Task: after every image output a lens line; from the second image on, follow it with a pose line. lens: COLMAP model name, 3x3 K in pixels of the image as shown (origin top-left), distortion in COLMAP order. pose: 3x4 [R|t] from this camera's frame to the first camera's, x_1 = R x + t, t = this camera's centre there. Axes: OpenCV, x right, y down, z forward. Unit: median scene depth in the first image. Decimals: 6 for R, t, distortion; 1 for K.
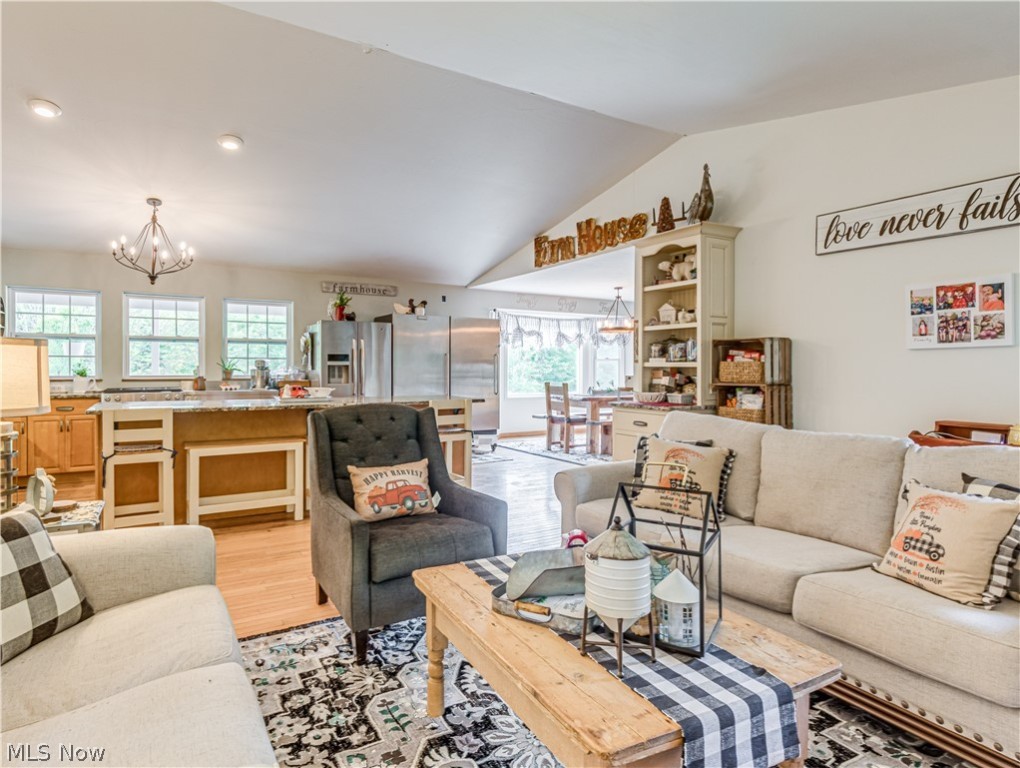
lens RADIAL K [[576.5, 0, 502.5], [0, 576.5, 370.6], [0, 0, 1]] dist [0.001820, -0.000946]
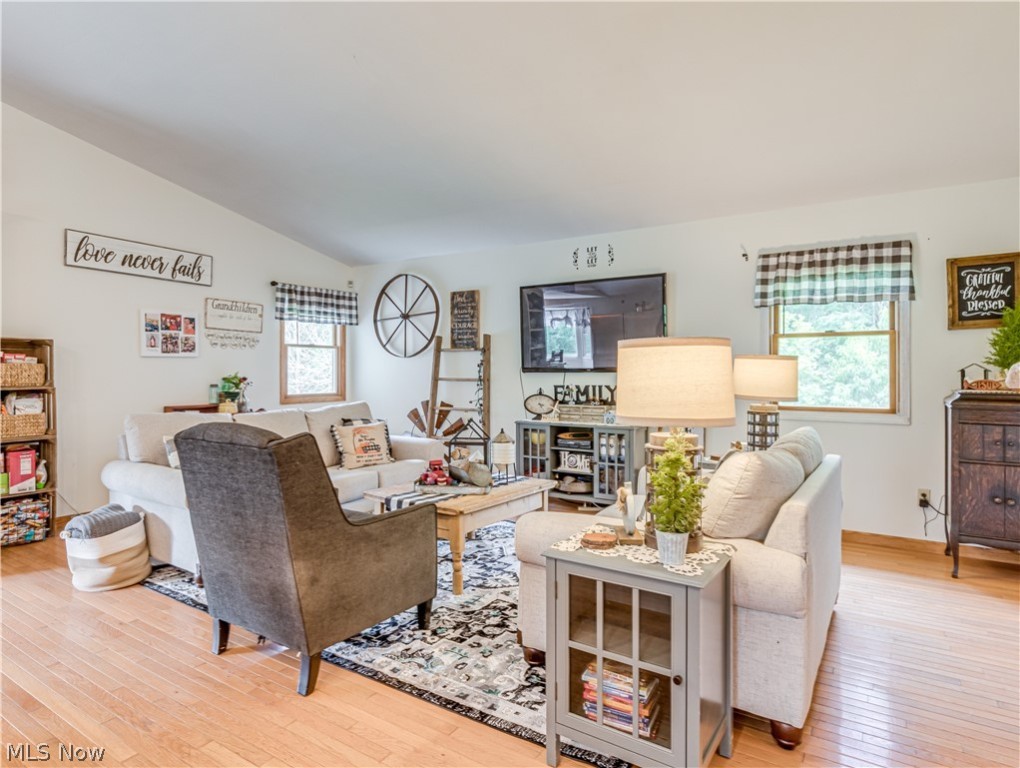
lens RADIAL K [[618.6, 0, 427.3], [0, 618.6, 376.2], [0, 0, 1]] dist [-0.002316, -0.000271]
pose [[-0.384221, -0.011040, 0.923175, -0.838217], [0.001722, 0.999918, 0.012675, -0.007498], [-0.923240, 0.006460, -0.384170, 0.887341]]
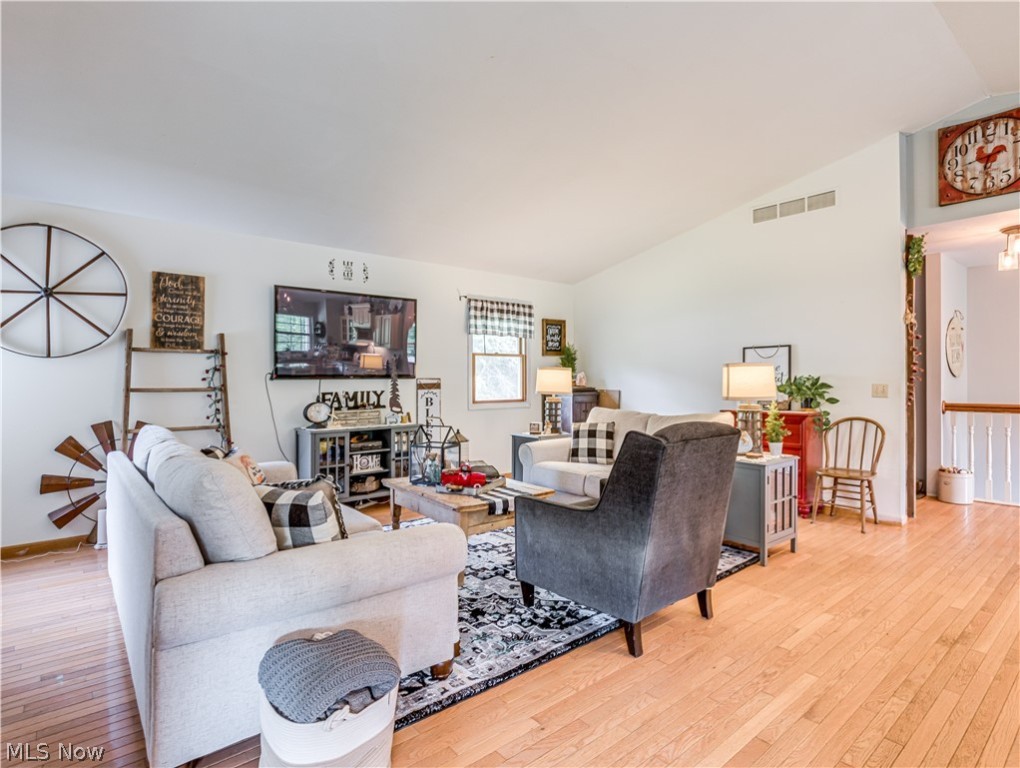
lens RADIAL K [[544.9, 0, 578.7], [0, 544.9, 381.1], [0, 0, 1]] dist [-0.001997, -0.000646]
pose [[-0.974065, 0.001407, -0.226266, 0.109468], [-0.000837, 0.999951, 0.009819, -0.006532], [0.226269, 0.009754, -0.974016, 1.432081]]
